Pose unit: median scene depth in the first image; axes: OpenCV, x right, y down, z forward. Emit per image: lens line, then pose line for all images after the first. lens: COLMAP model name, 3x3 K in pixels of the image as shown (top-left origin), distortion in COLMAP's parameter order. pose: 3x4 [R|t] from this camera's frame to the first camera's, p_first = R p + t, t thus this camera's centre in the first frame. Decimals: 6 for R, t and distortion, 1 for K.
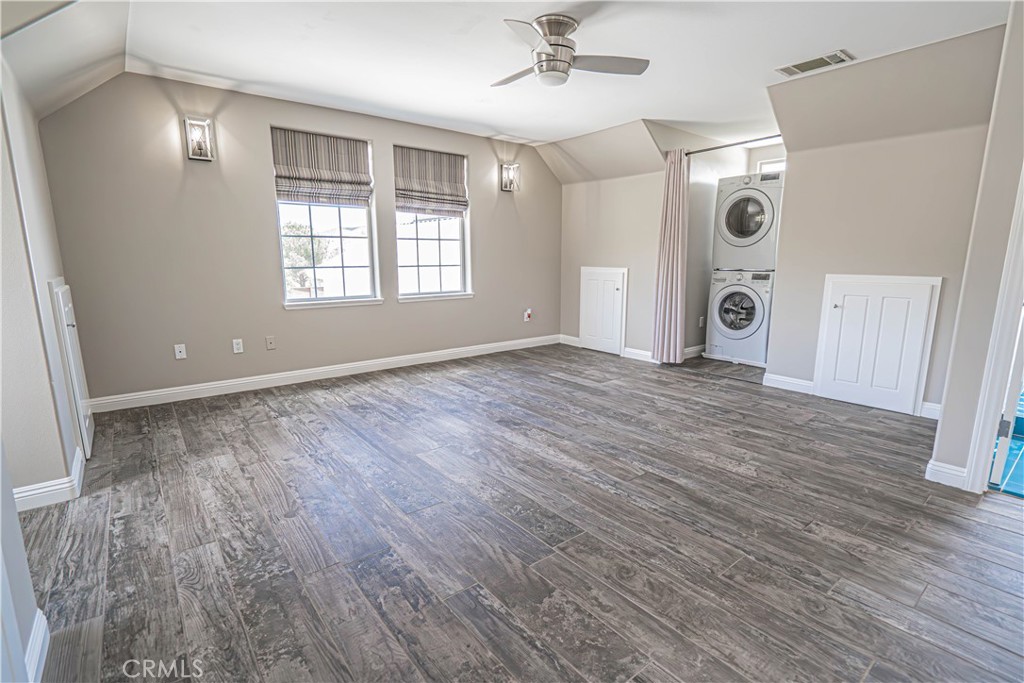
lens RADIAL K [[484.8, 0, 509.7], [0, 484.8, 346.6], [0, 0, 1]] dist [-0.001483, 0.000377]
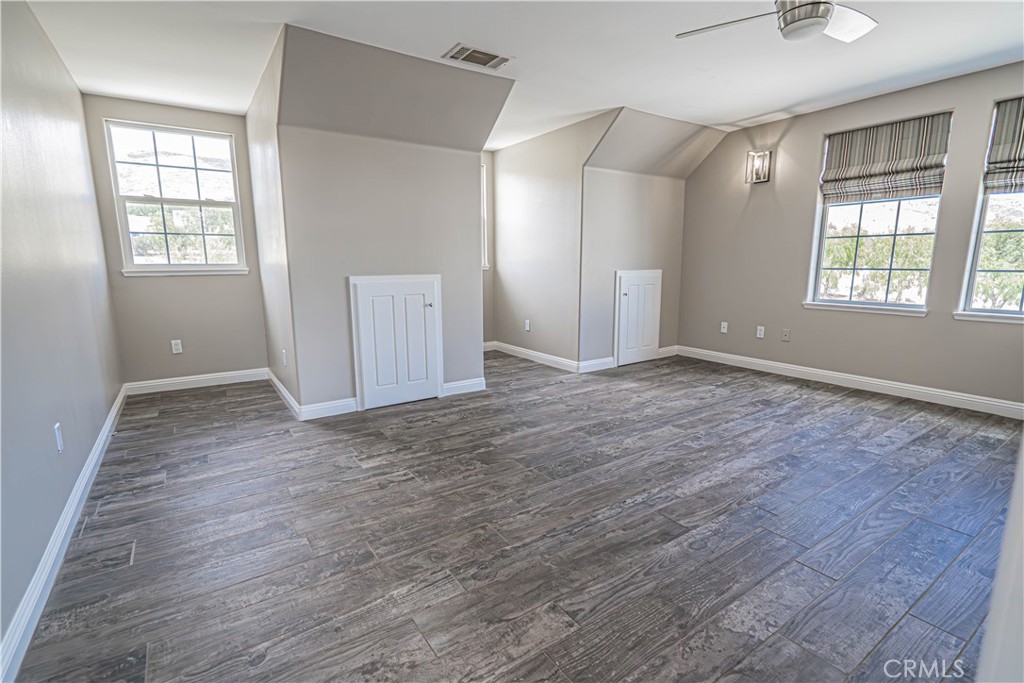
lens RADIAL K [[477.9, 0, 515.6], [0, 477.9, 347.8], [0, 0, 1]] dist [-0.001229, 0.000315]
pose [[-0.068908, 0.179851, -0.981277, 0.786215], [-0.179252, 0.965375, 0.189524, -0.095096], [0.981387, 0.188955, -0.034284, 0.537130]]
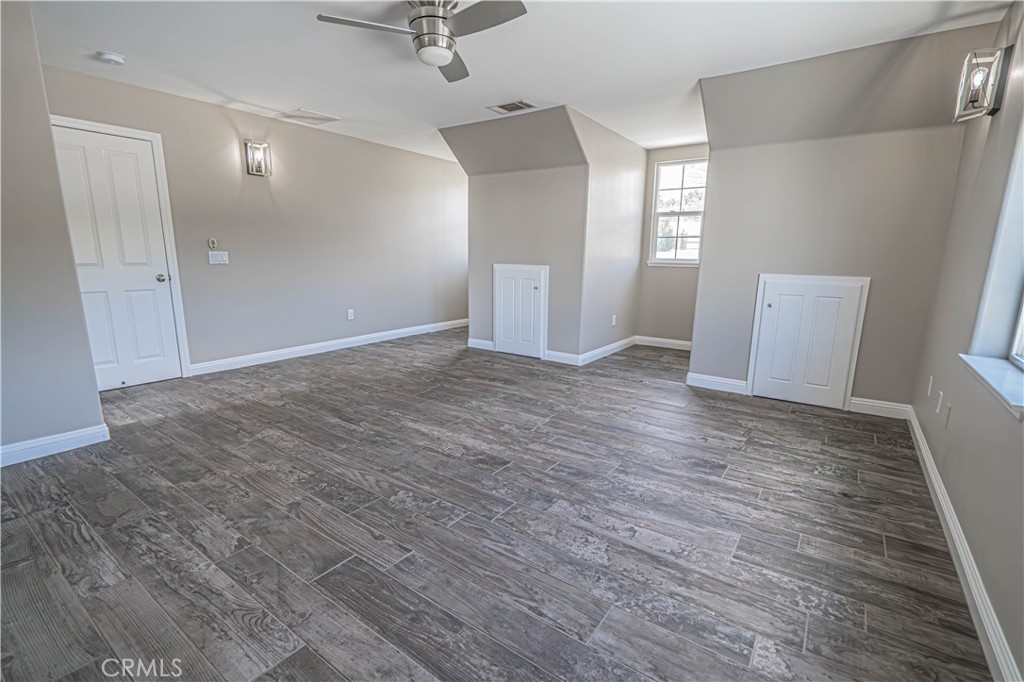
lens RADIAL K [[467.0, 0, 515.4], [0, 467.0, 347.6], [0, 0, 1]] dist [-0.004930, 0.000406]
pose [[-0.958586, 0.043197, -0.281508, 0.172127], [-0.067172, 0.926254, 0.370866, -0.308667], [0.276768, 0.374417, -0.884992, 1.629628]]
